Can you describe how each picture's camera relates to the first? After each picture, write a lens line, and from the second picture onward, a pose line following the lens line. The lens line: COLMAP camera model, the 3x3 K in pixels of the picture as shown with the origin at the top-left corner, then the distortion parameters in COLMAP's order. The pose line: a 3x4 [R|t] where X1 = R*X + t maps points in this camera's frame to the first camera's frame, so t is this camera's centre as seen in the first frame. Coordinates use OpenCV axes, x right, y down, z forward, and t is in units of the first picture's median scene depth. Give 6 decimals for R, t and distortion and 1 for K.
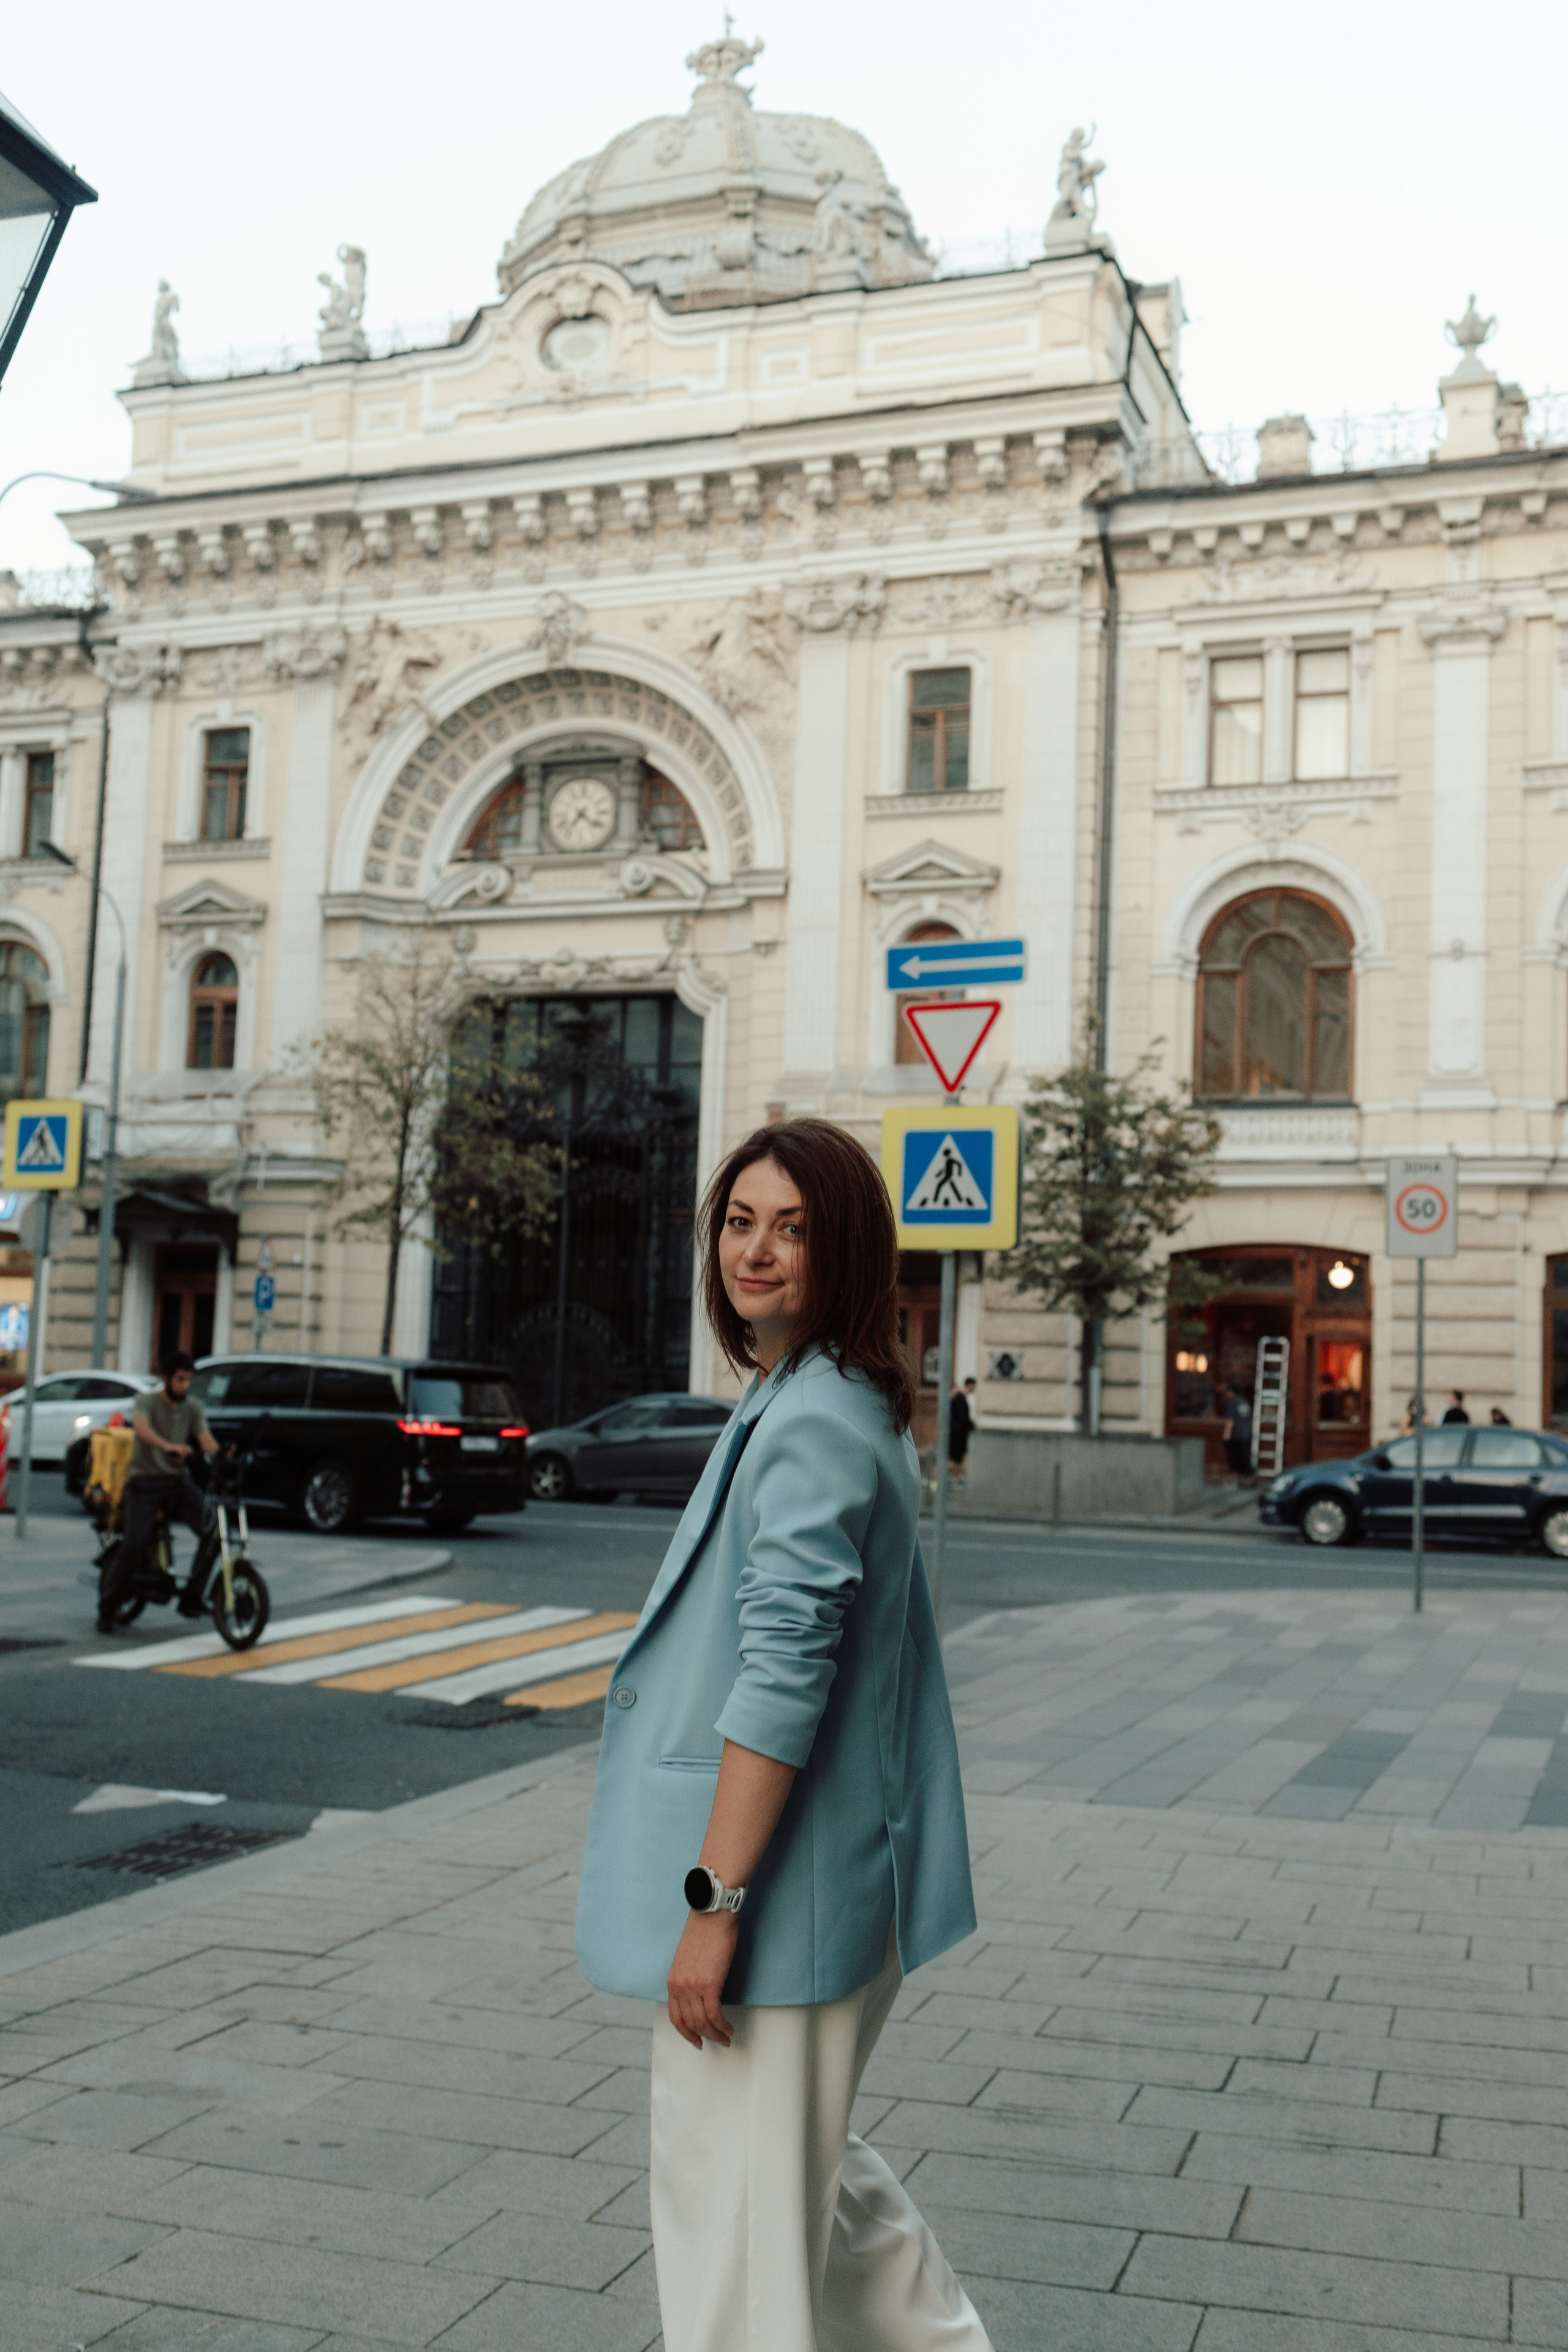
lens RADIAL K [[2343.2, 0, 779.2], [0, 2343.2, 1182.0], [0, 0, 1]] dist [0.051948, 0.006175]
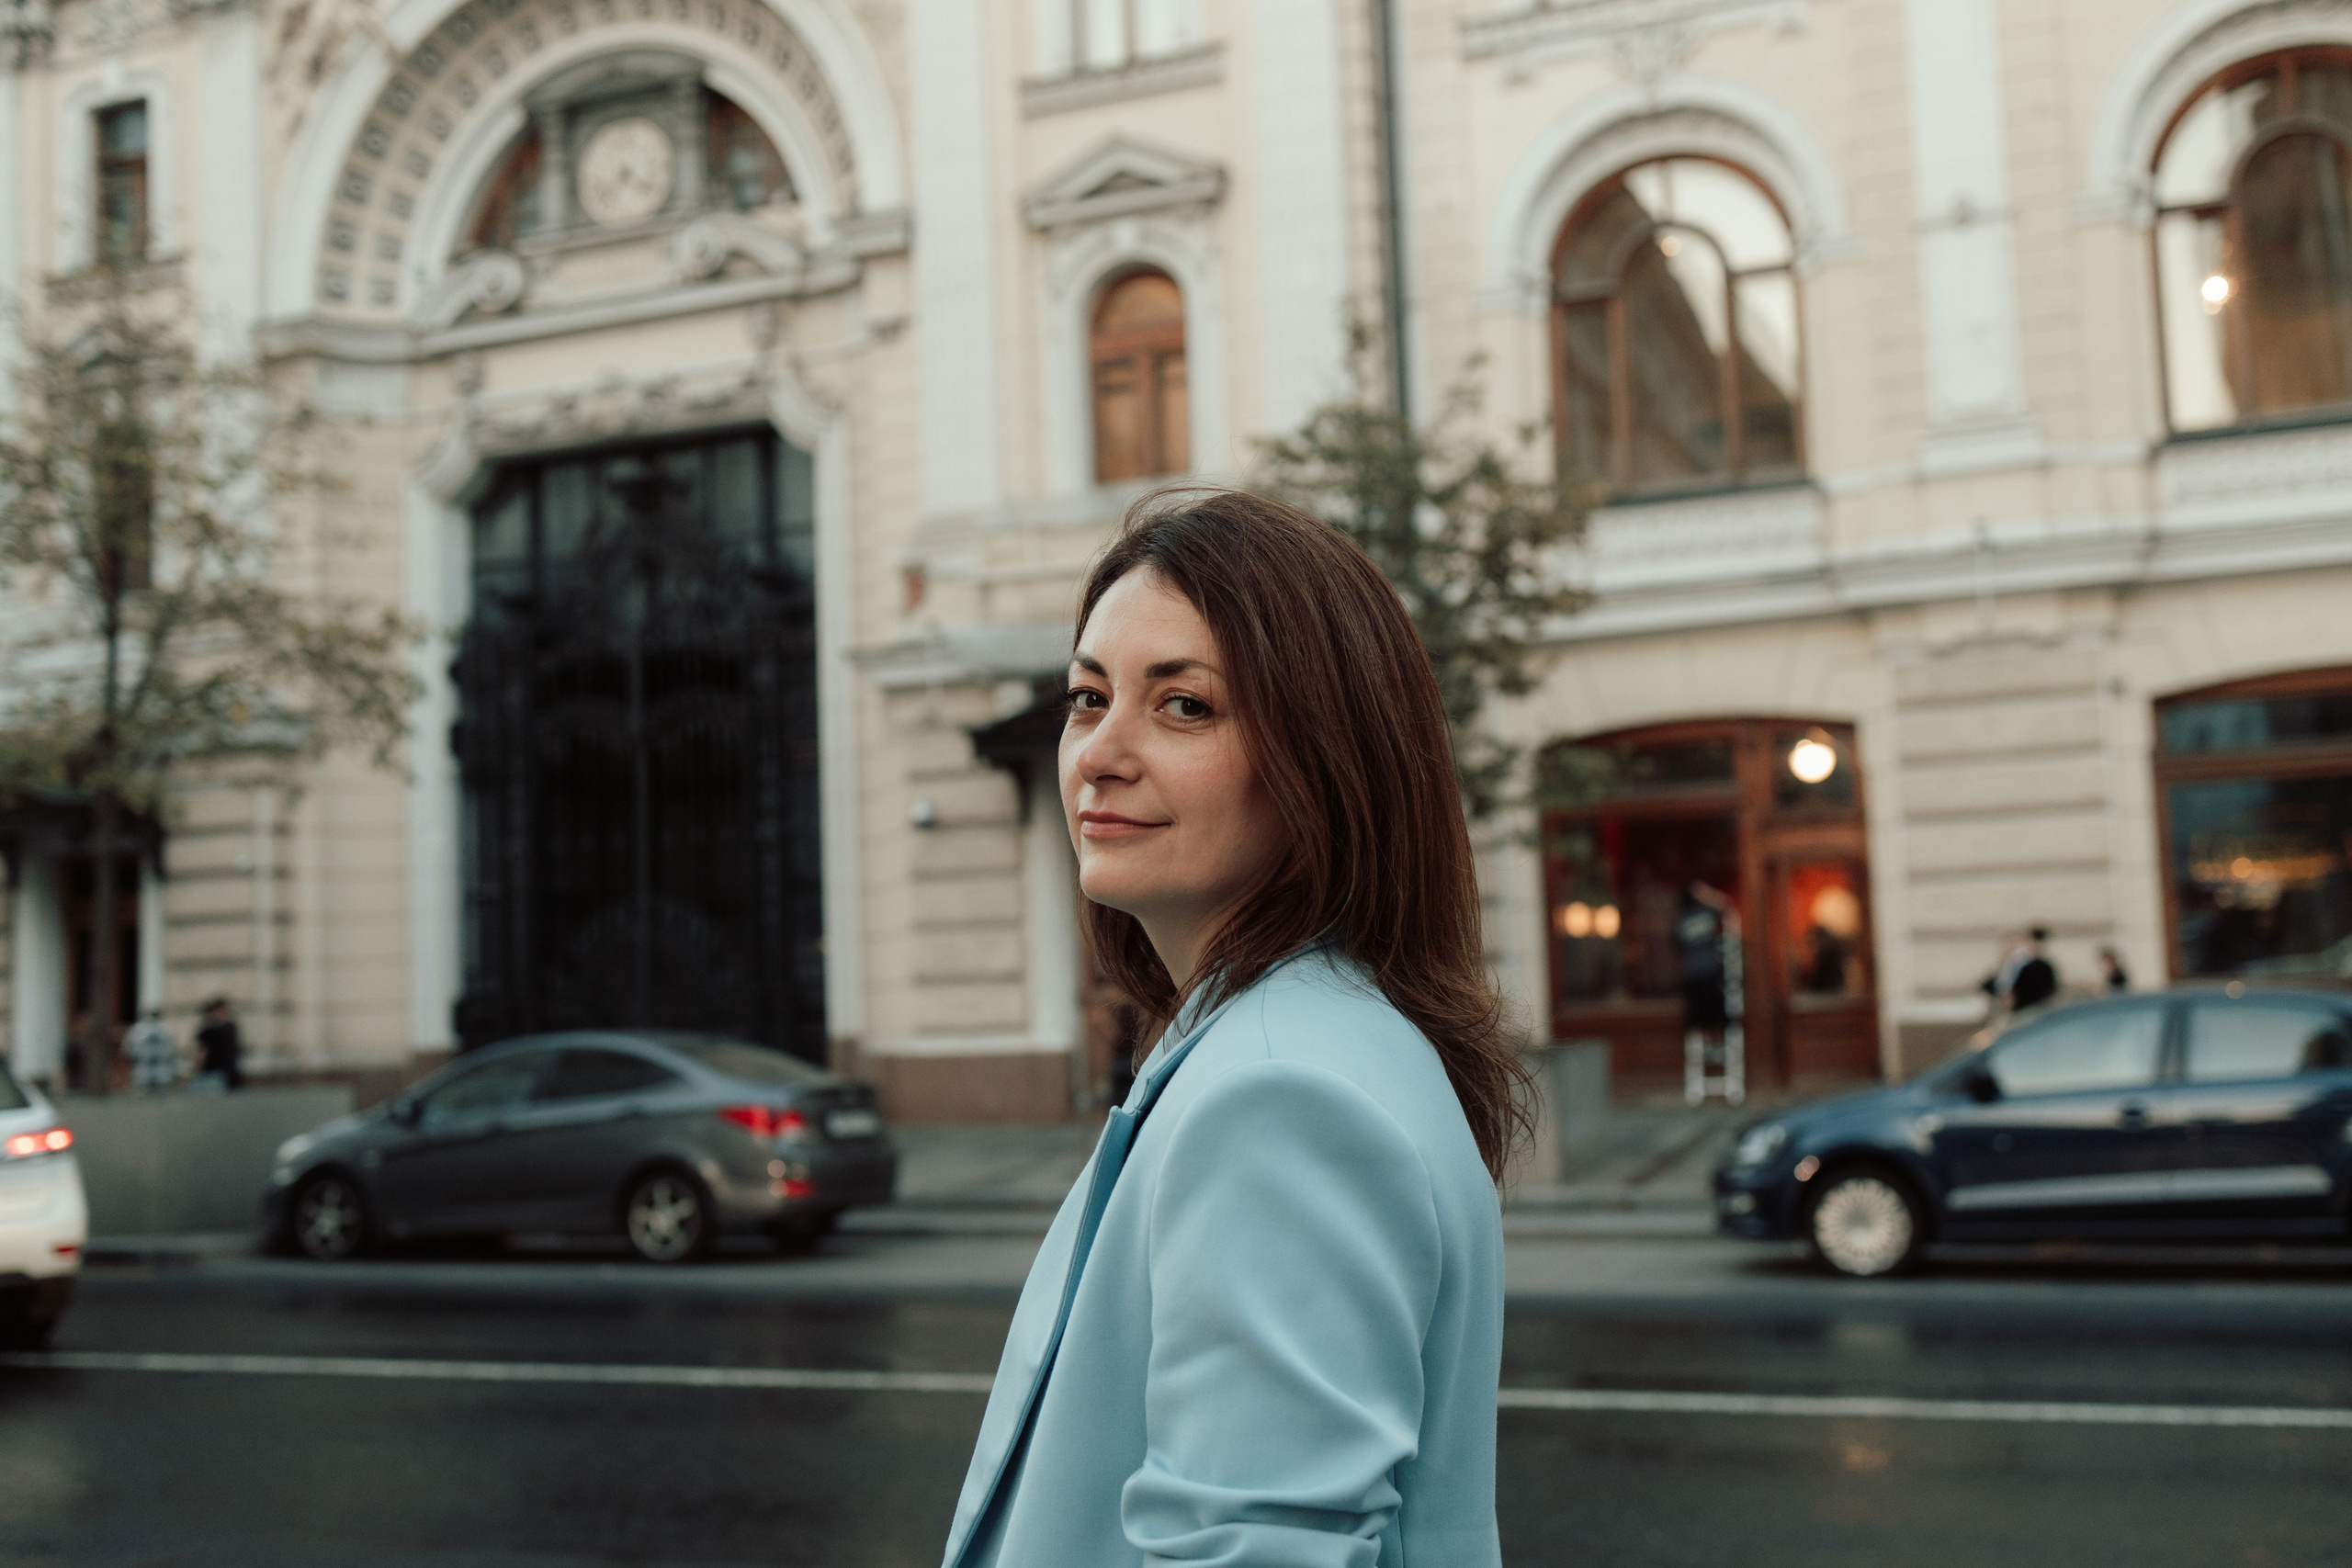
lens RADIAL K [[2345.6, 0, 1171.7], [0, 2345.6, 786.9], [0, 0, 1]] dist [0.038152, -0.013638]
pose [[0.997053, -0.076038, -0.010135, 0.067385], [0.076077, 0.997096, 0.003546, 0.029037], [0.009836, -0.004307, 0.999942, 0.334130]]
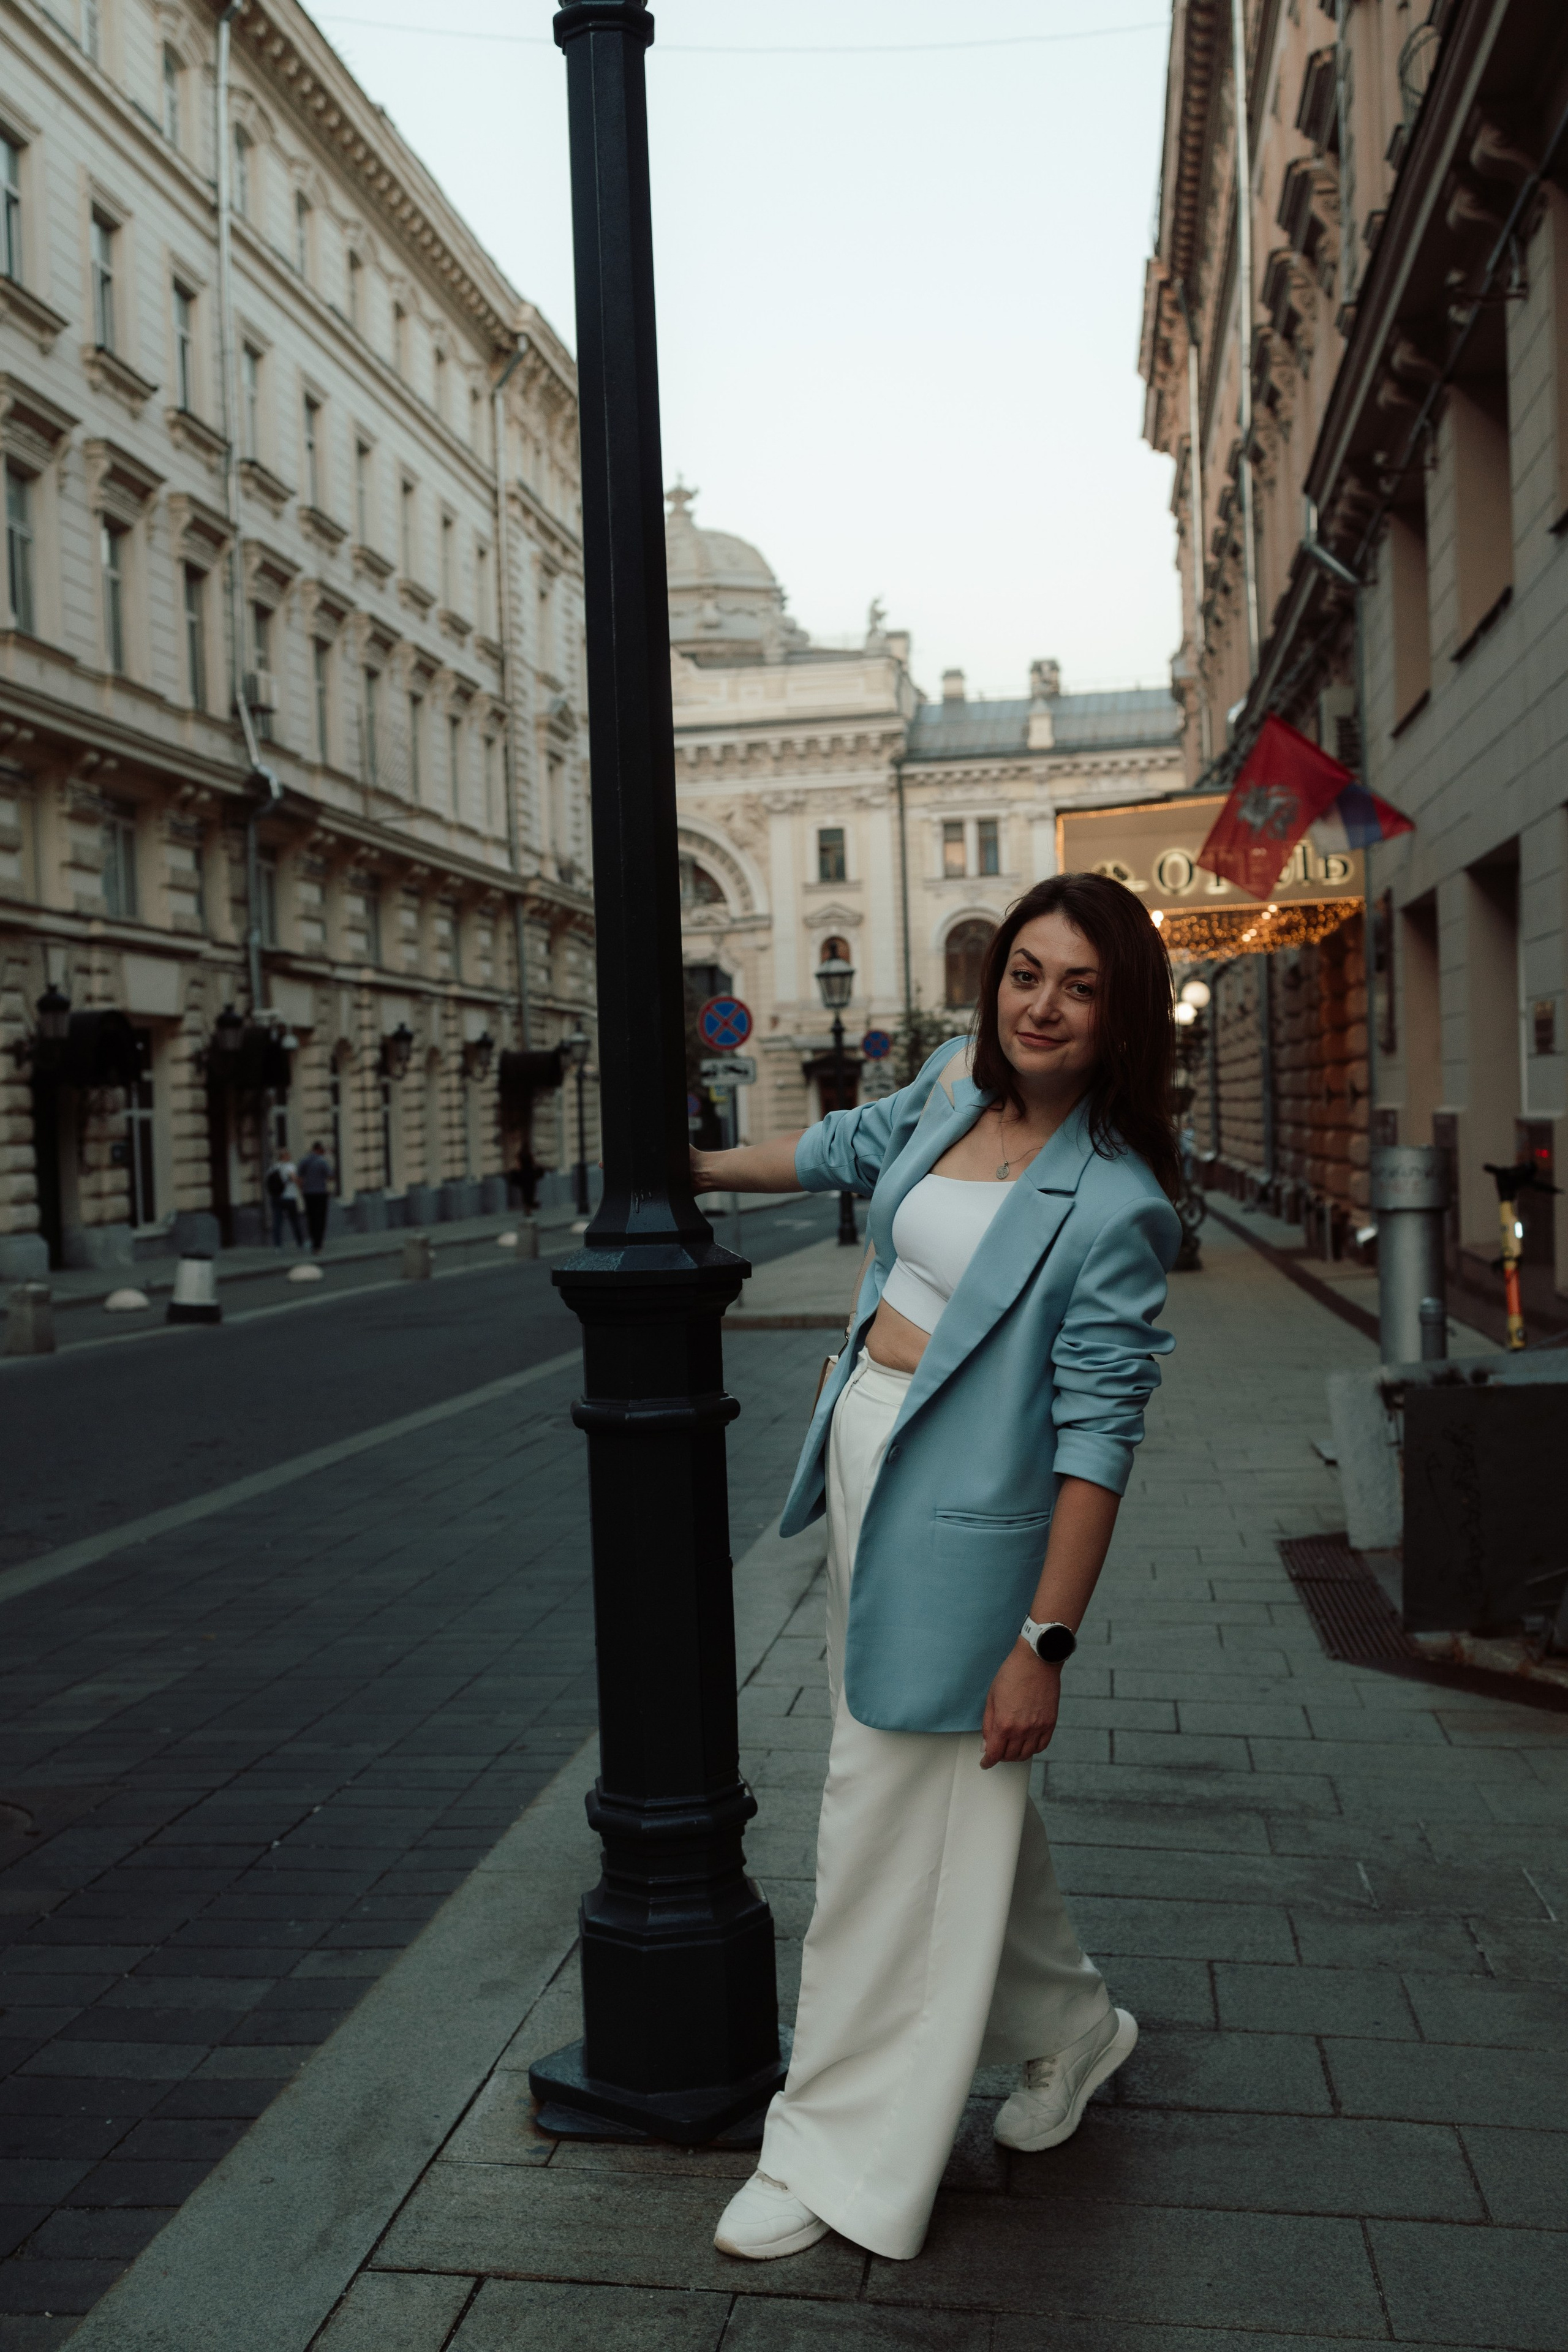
lens RADIAL K [[2354.3, 0, 771.5], [0, 2354.3, 1187.7], [0, 0, 1]] dist [-0.008702, 0.028524]
pose [[0.981314, -0.076828, 0.176411, -0.416580], [0.055965, 0.991154, 0.120339, -0.140493], [-0.184095, -0.108217, 0.976933, -1.286990]]
